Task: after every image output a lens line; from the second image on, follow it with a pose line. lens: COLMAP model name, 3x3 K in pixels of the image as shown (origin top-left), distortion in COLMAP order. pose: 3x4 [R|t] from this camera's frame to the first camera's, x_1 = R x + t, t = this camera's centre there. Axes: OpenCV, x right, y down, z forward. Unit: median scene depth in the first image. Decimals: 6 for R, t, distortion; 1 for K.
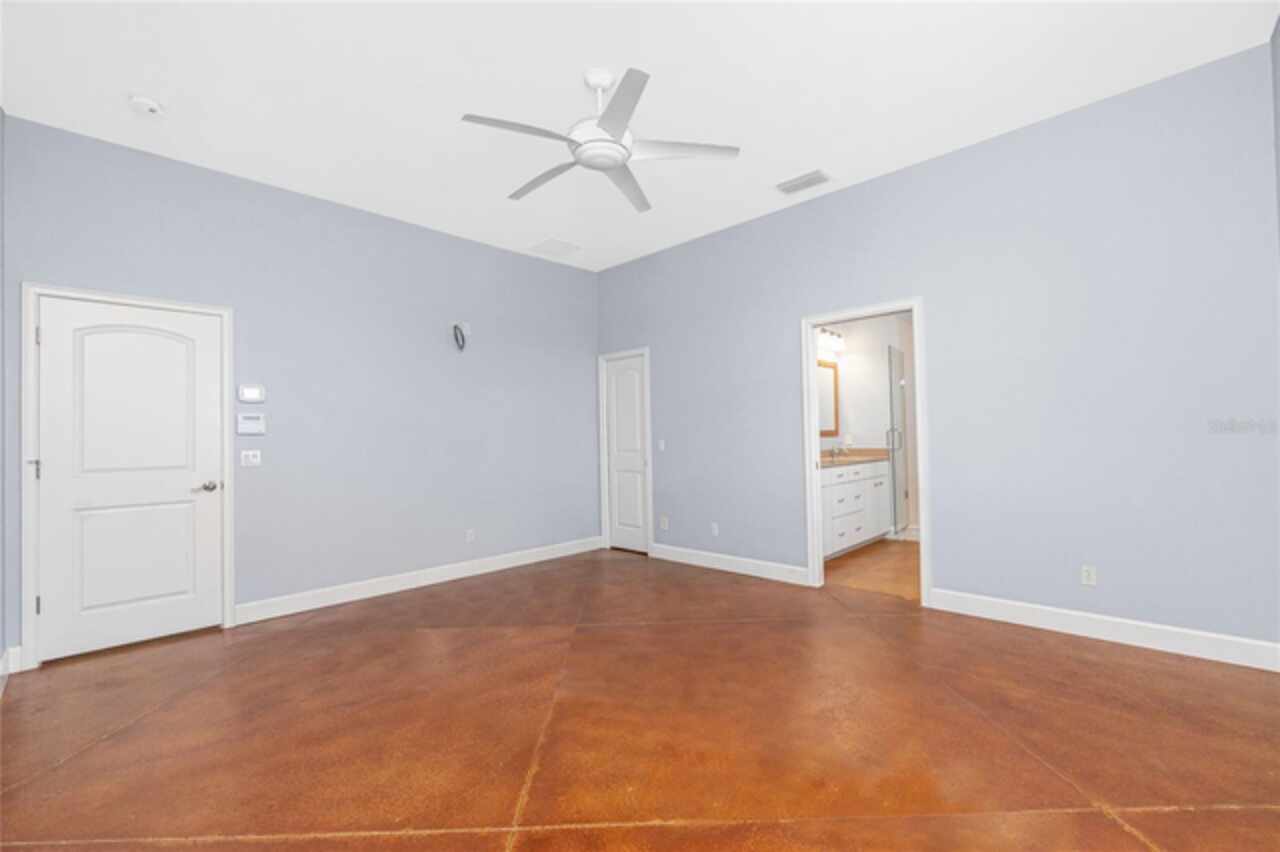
lens RADIAL K [[554.8, 0, 640.0], [0, 554.8, 426.0], [0, 0, 1]] dist [0.000872, 0.000184]
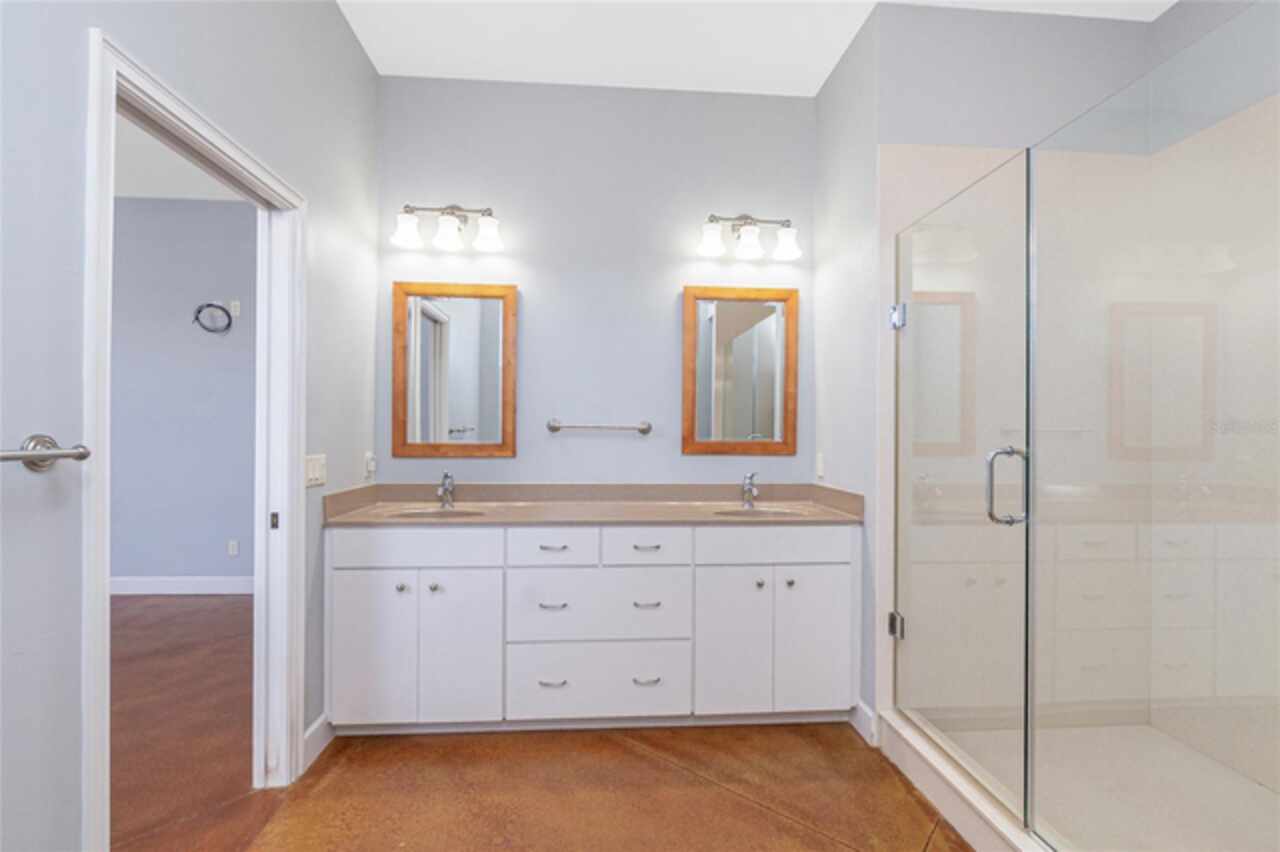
lens RADIAL K [[554.8, 0, 640.0], [0, 554.8, 426.0], [0, 0, 1]] dist [0.000872, 0.000184]
pose [[0.756151, 0.016784, -0.654182, 0.586238], [-0.011652, 0.999858, 0.012185, -0.009237], [0.654293, -0.001591, 0.756239, 0.613618]]
